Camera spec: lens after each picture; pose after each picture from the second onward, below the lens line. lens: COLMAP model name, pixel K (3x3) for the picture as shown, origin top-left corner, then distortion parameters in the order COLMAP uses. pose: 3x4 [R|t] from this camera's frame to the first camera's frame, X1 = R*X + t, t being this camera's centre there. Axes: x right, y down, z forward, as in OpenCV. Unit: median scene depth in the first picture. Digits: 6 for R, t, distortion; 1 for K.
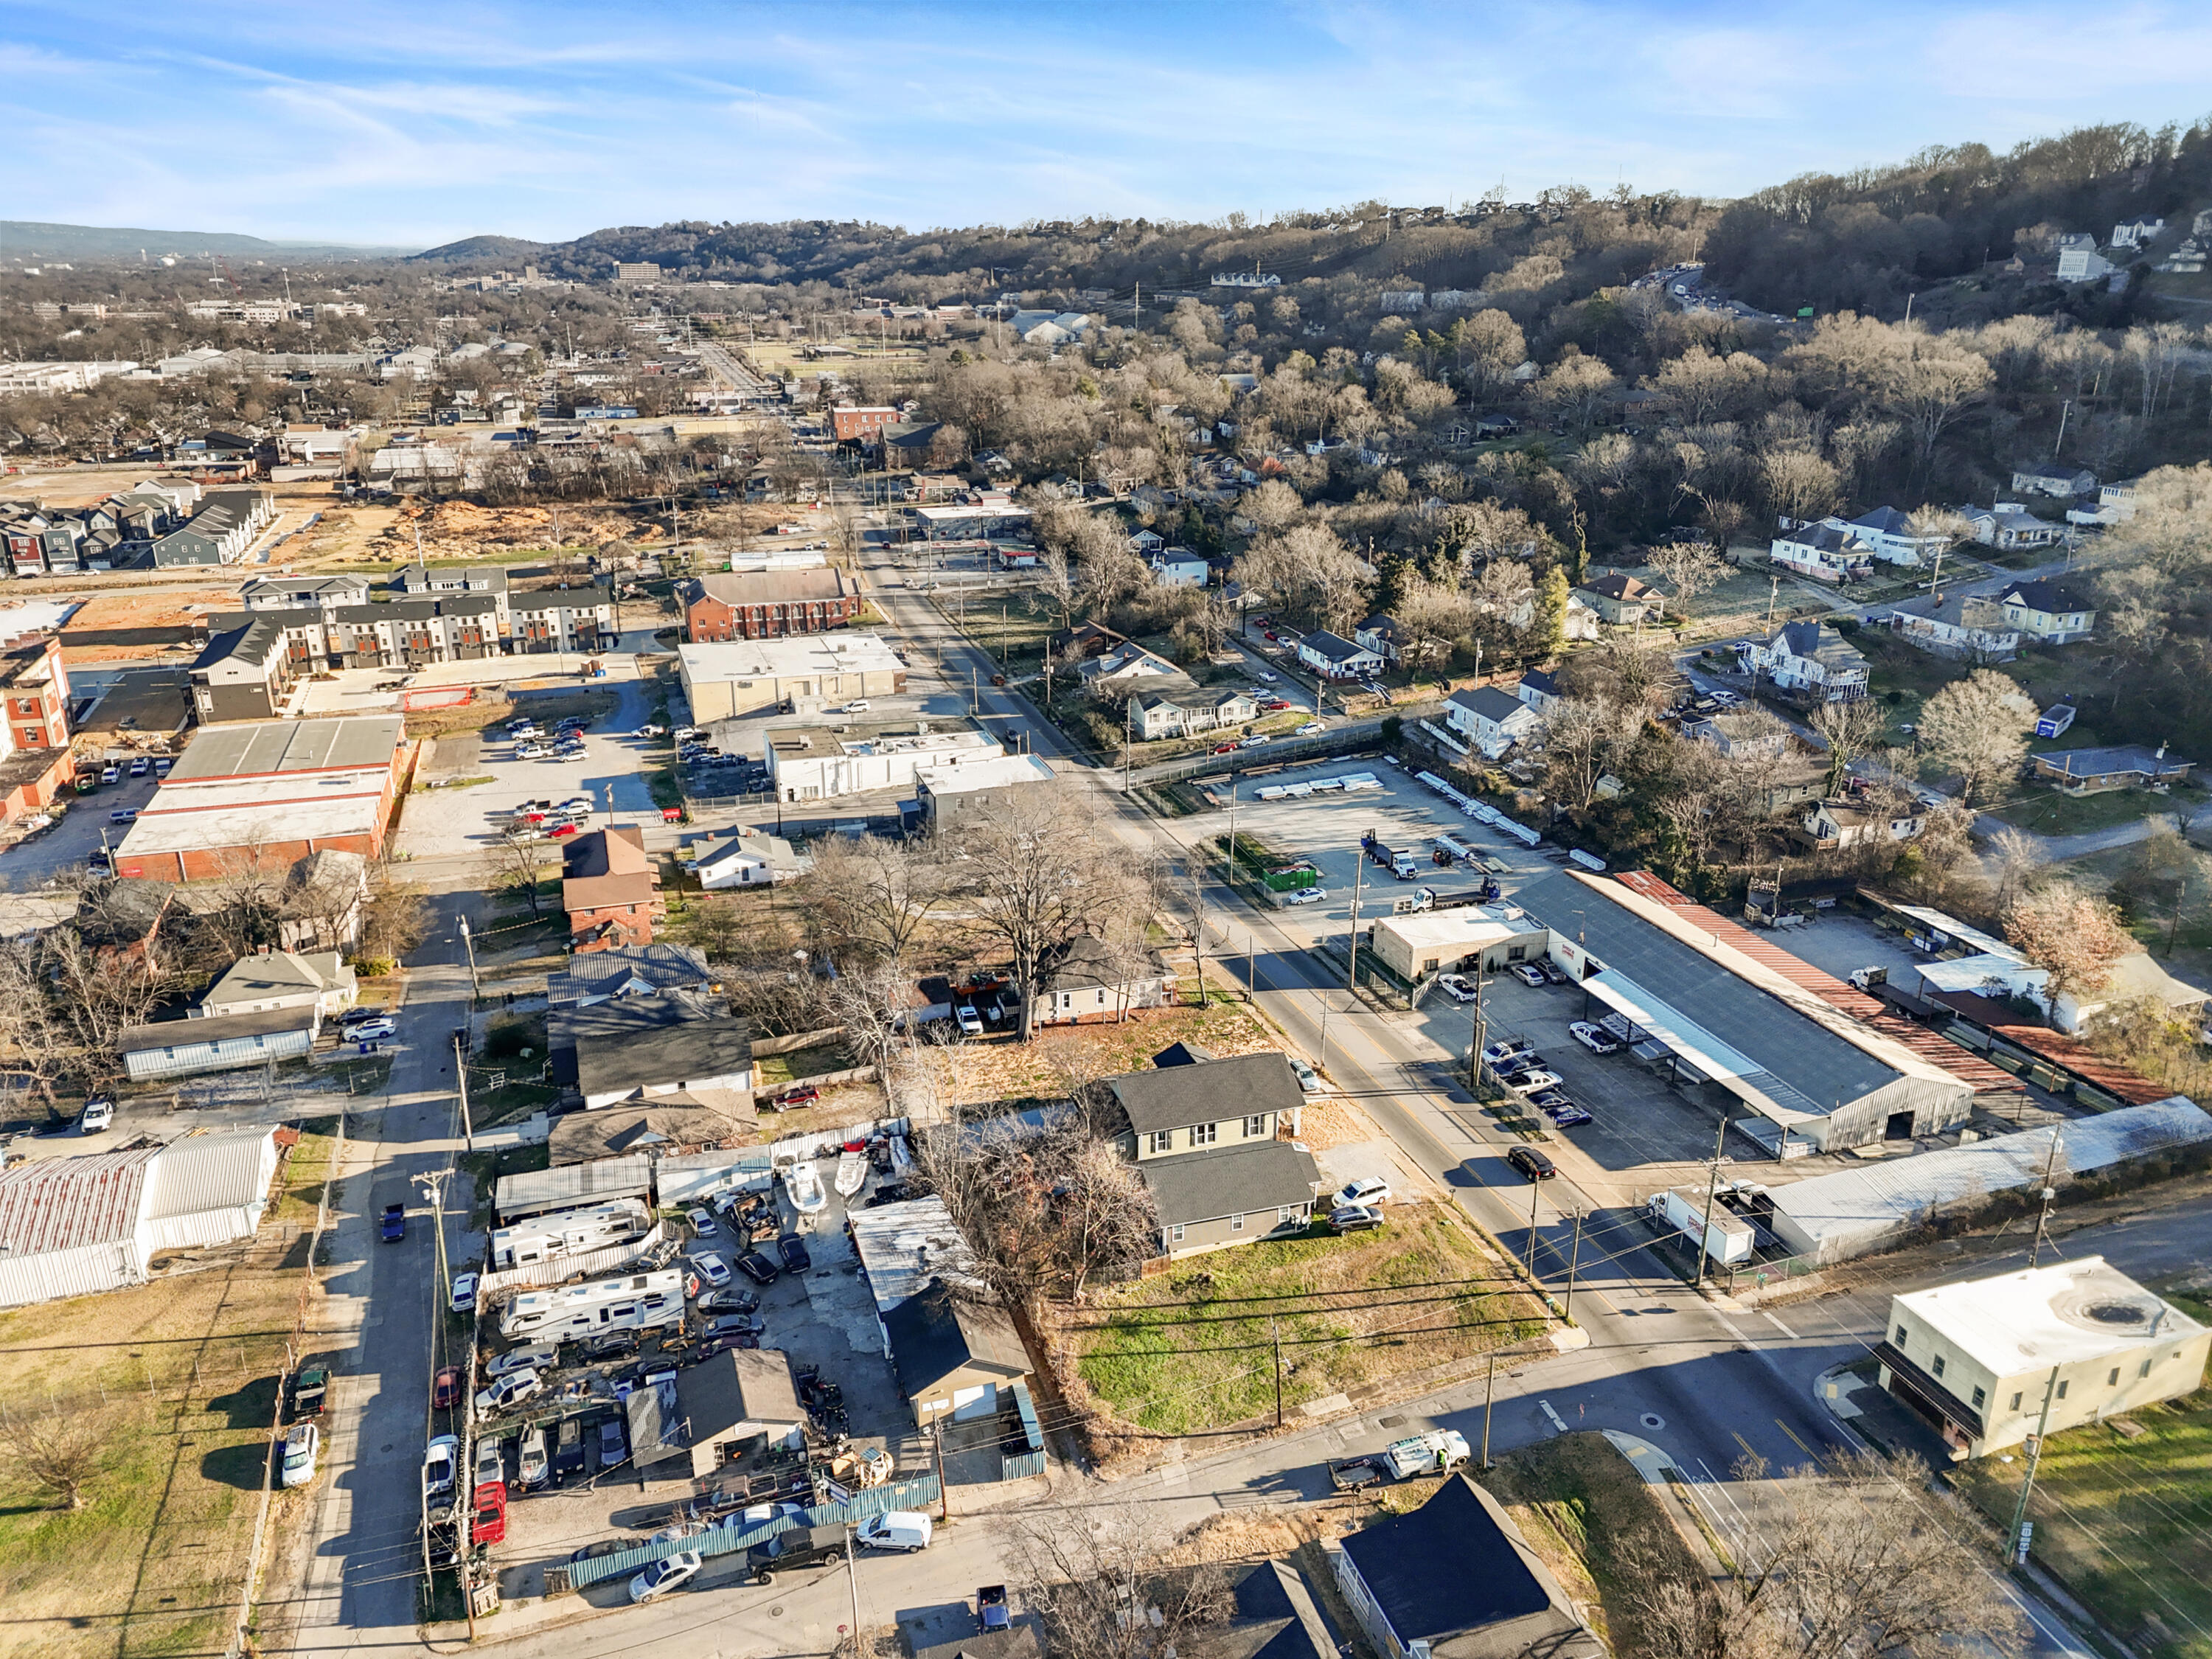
lens RADIAL K [[1622.9, 0, 1106.0], [0, 1622.9, 829.5], [0, 0, 1]] dist [0.049946, -0.003239]
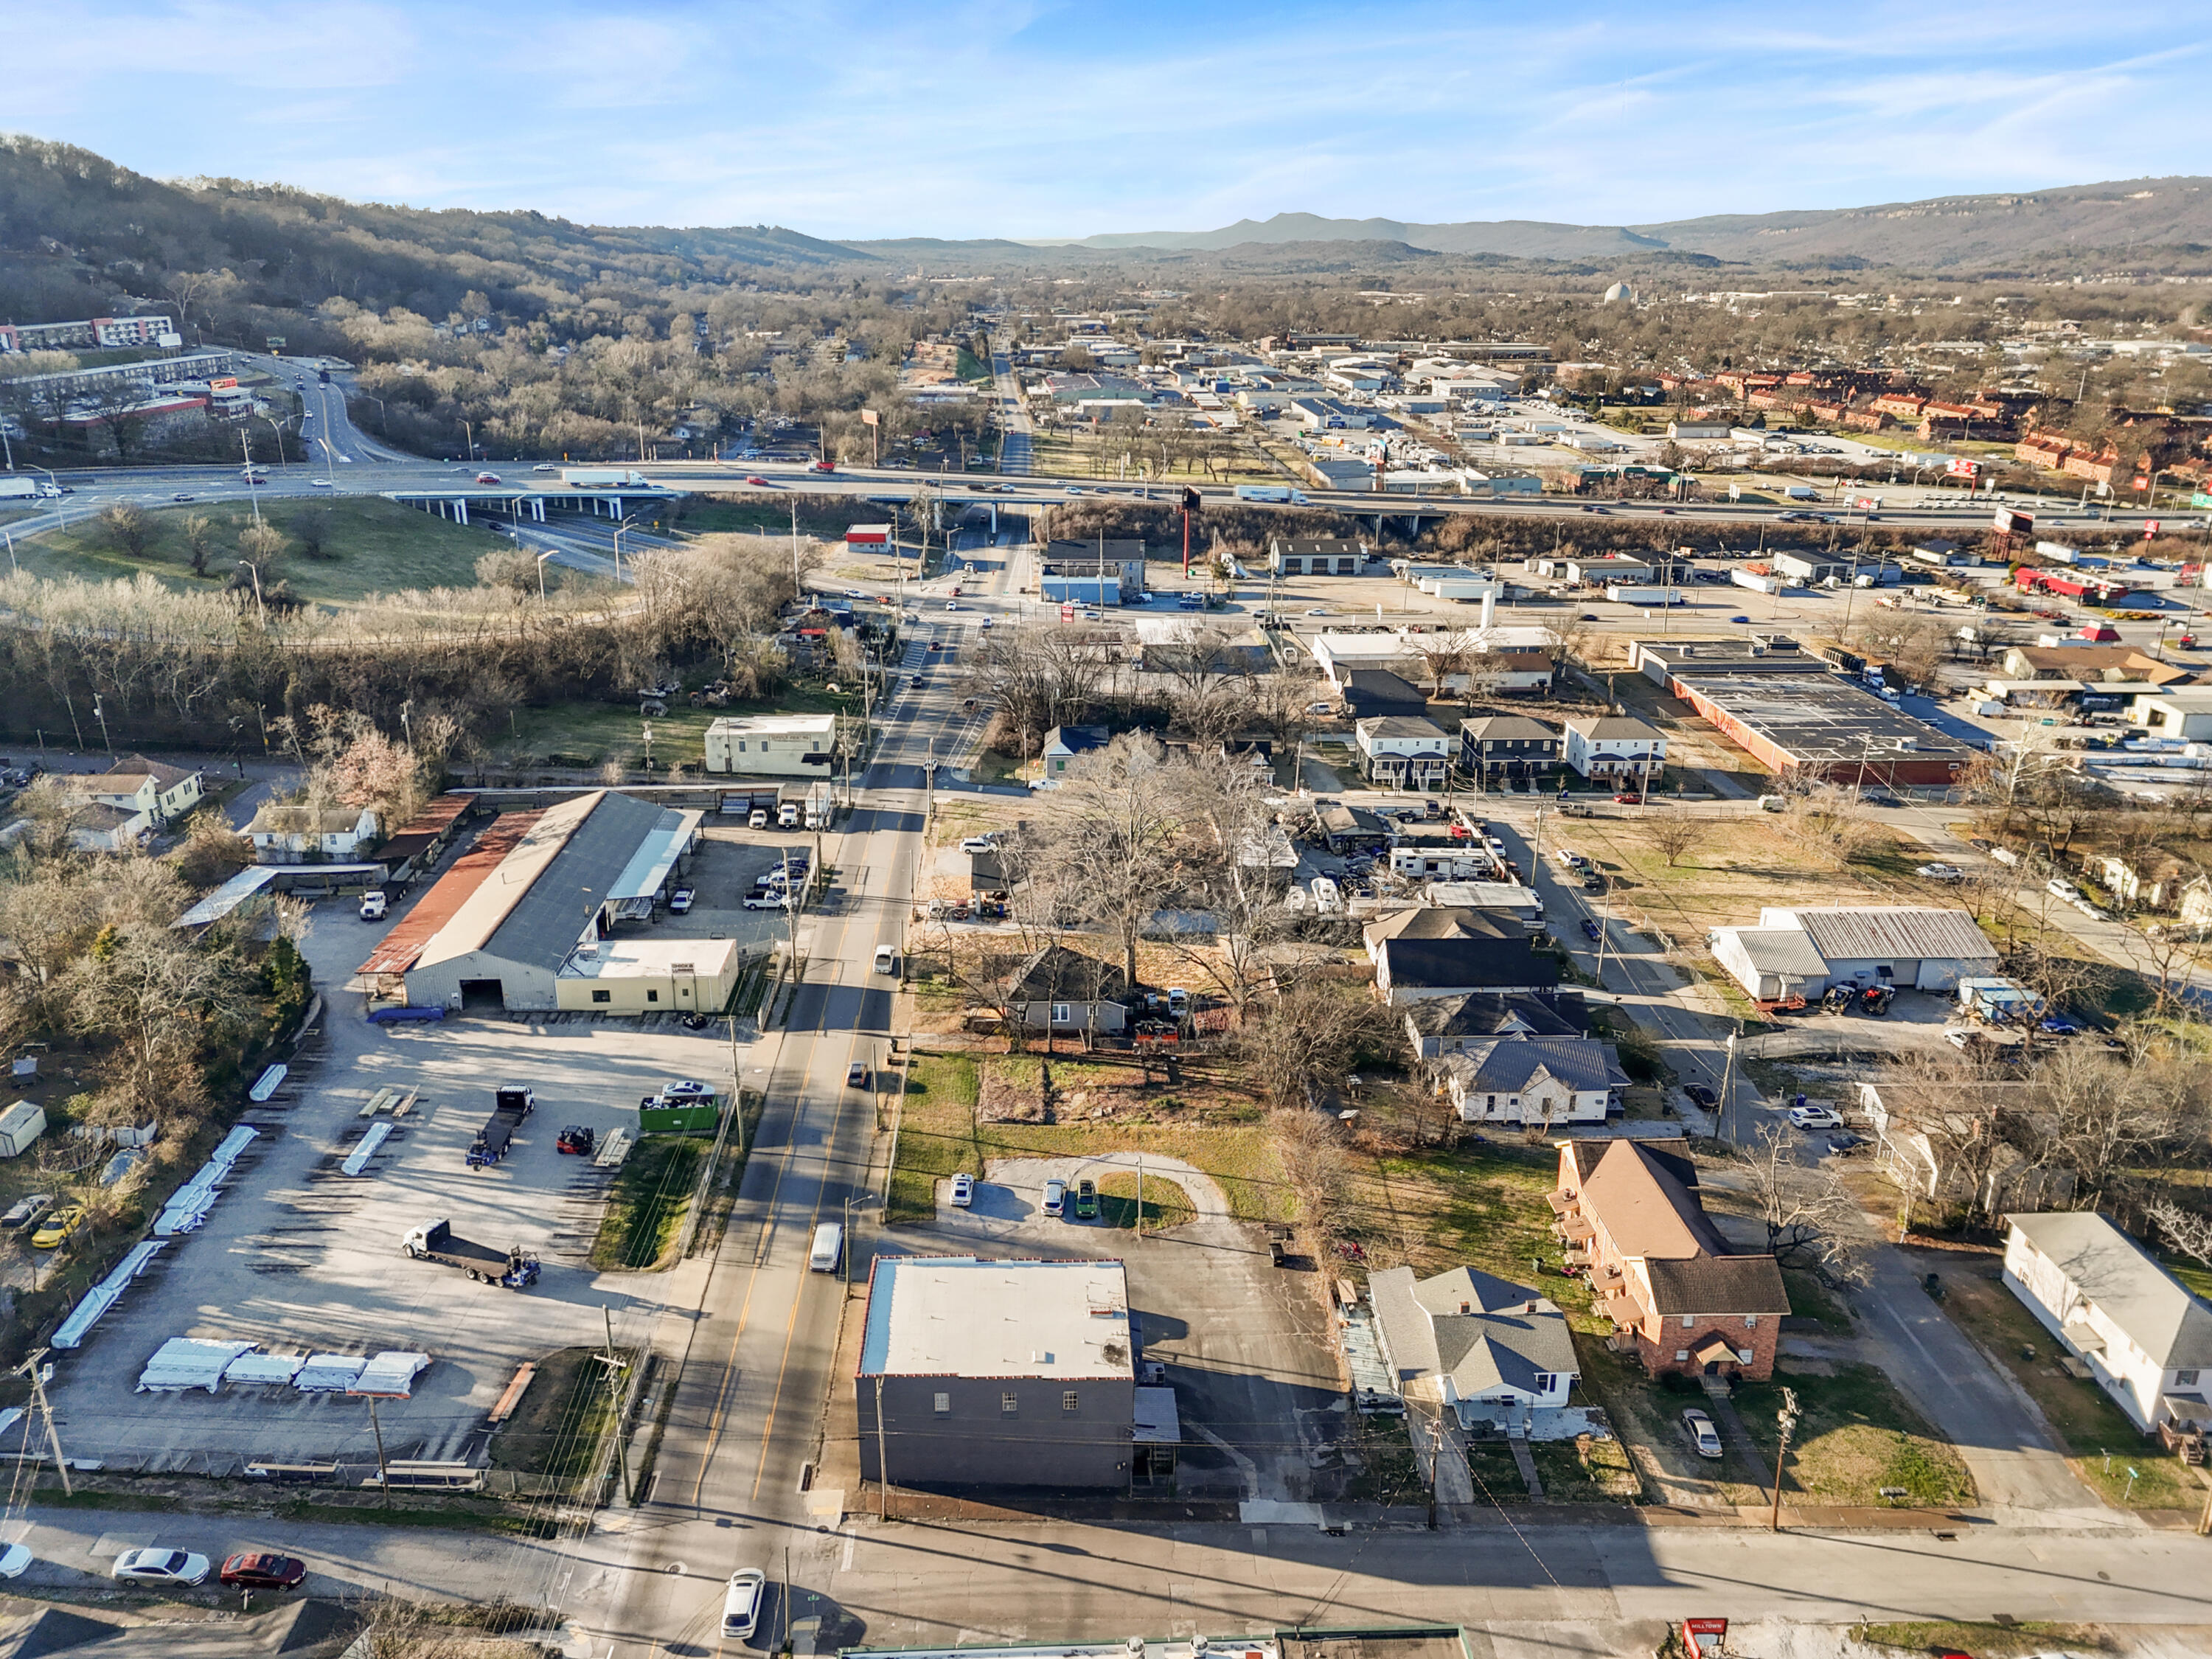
lens RADIAL K [[1622.9, 0, 1106.0], [0, 1622.9, 829.5], [0, 0, 1]] dist [0.049946, -0.003239]
pose [[-0.962739, -0.096882, 0.252483, -0.223616], [0.082072, 0.784921, 0.614137, -0.465214], [-0.257678, 0.611975, -0.747722, 1.324844]]
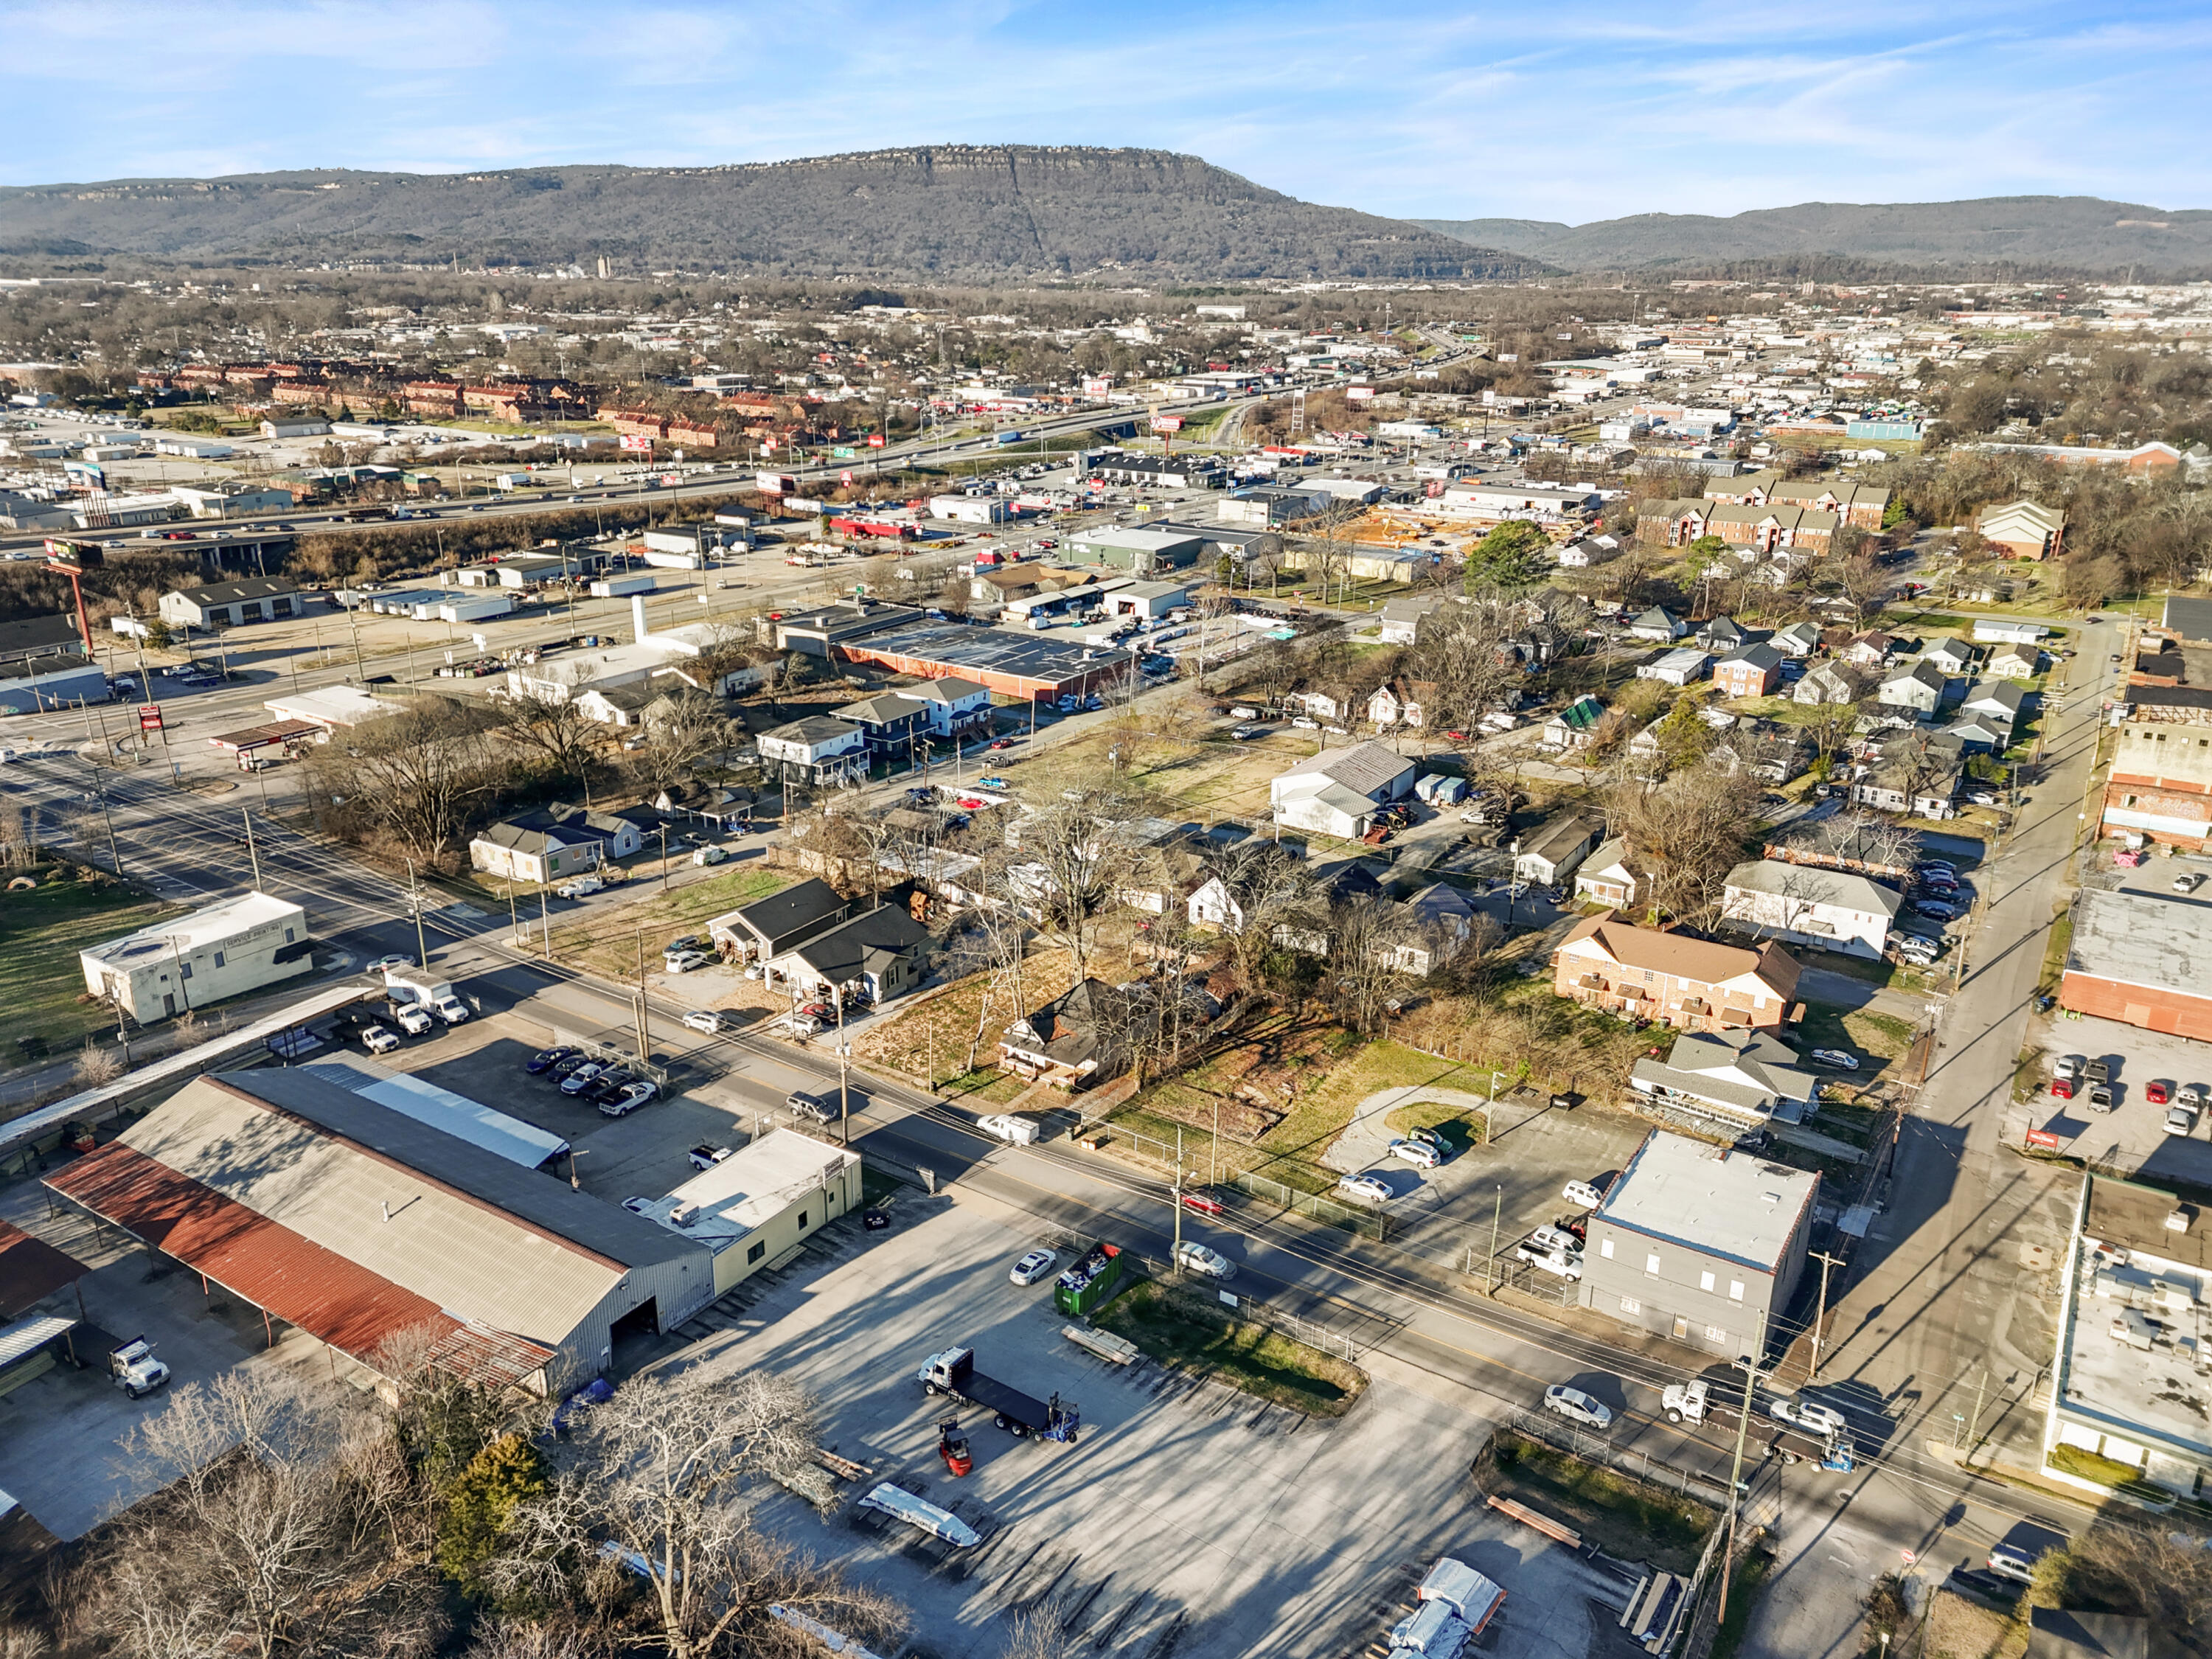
lens RADIAL K [[1591.0, 0, 1098.5], [0, 1591.0, 865.7], [0, 0, 1]] dist [0.059675, -0.002225]
pose [[-0.773391, 0.218784, -0.594979, 0.407426], [-0.217838, 0.789683, 0.573539, -0.410532], [0.595326, 0.573179, -0.563074, 1.171947]]
